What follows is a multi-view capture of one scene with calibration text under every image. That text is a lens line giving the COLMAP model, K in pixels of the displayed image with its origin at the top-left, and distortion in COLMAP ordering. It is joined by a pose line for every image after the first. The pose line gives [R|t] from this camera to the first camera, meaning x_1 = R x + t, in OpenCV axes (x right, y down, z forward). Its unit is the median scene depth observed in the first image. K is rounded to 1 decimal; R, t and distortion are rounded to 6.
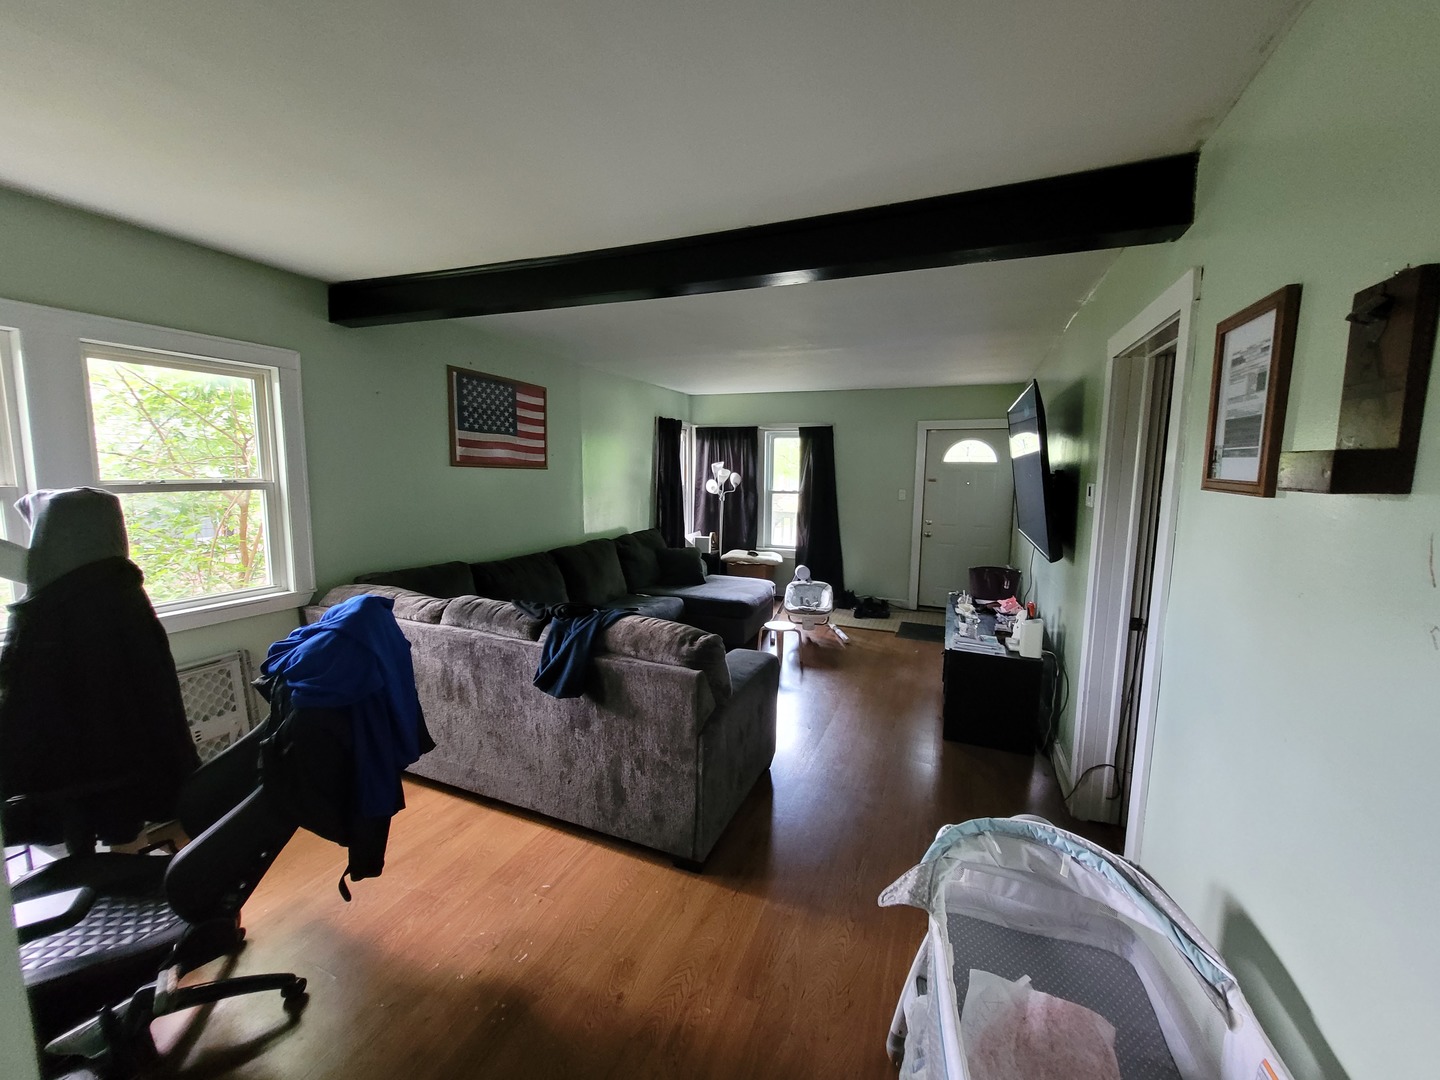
lens RADIAL K [[562.0, 0, 720.9], [0, 562.0, 538.0], [0, 0, 1]] dist [-0.000671, -0.000010]
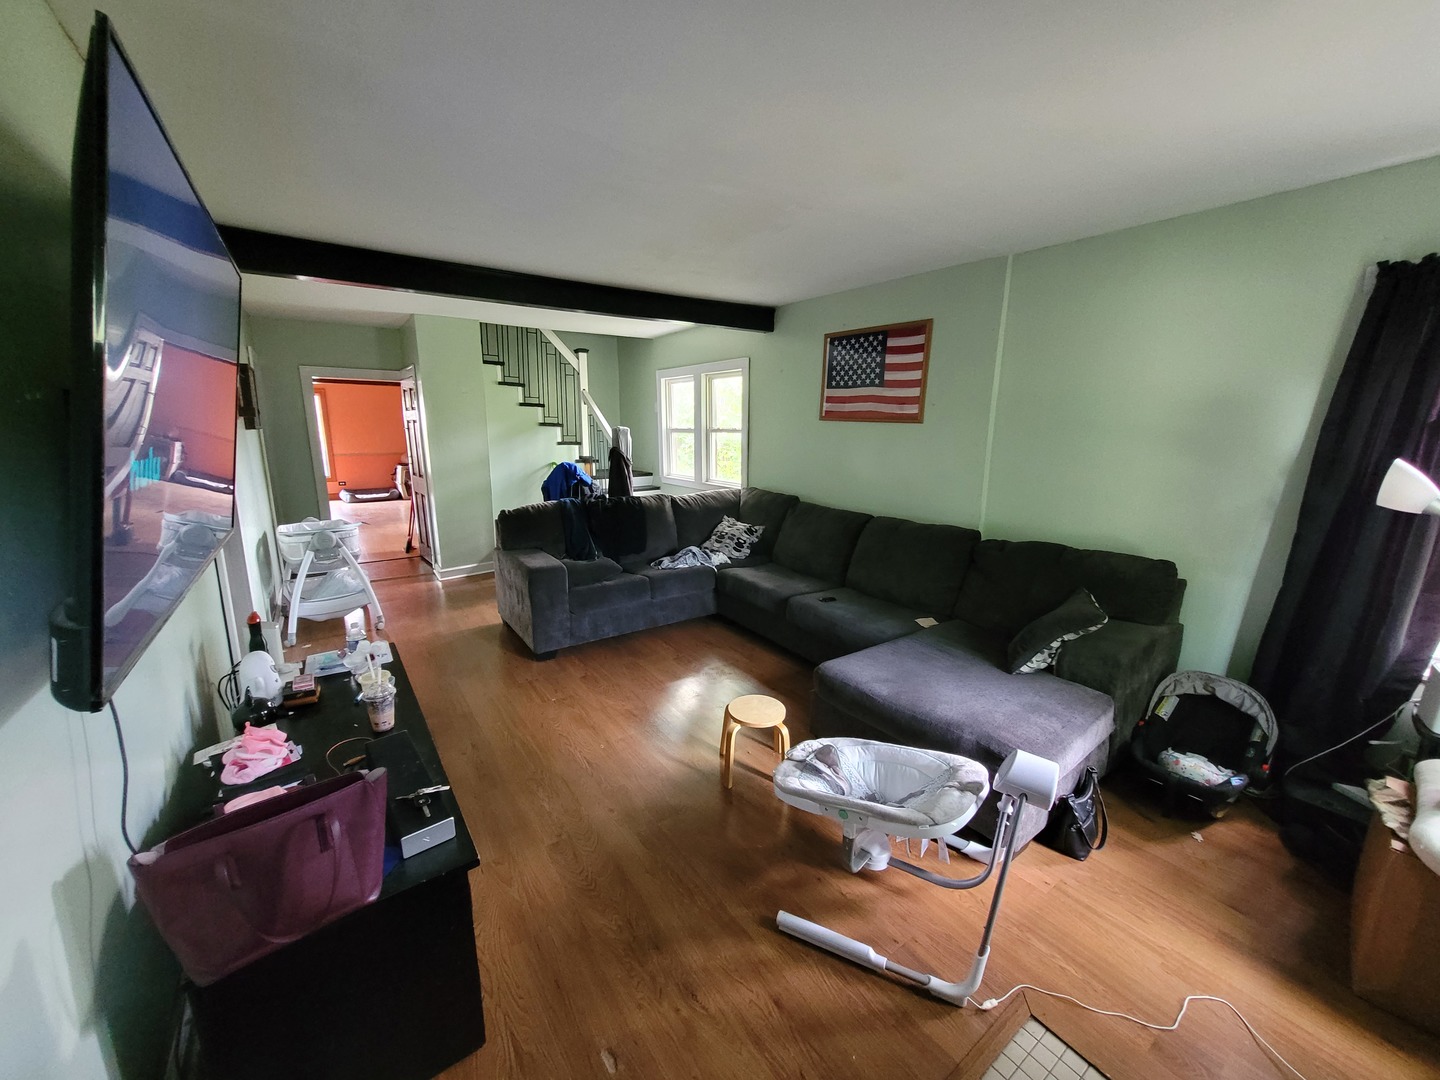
lens RADIAL K [[562.0, 0, 725.4], [0, 562.0, 536.4], [0, 0, 1]] dist [-0.000671, -0.000010]
pose [[-0.527329, 0.152437, -0.835875, 0.602215], [-0.119223, 0.960766, 0.250428, -0.149330], [0.841255, 0.231714, -0.488466, 1.325558]]
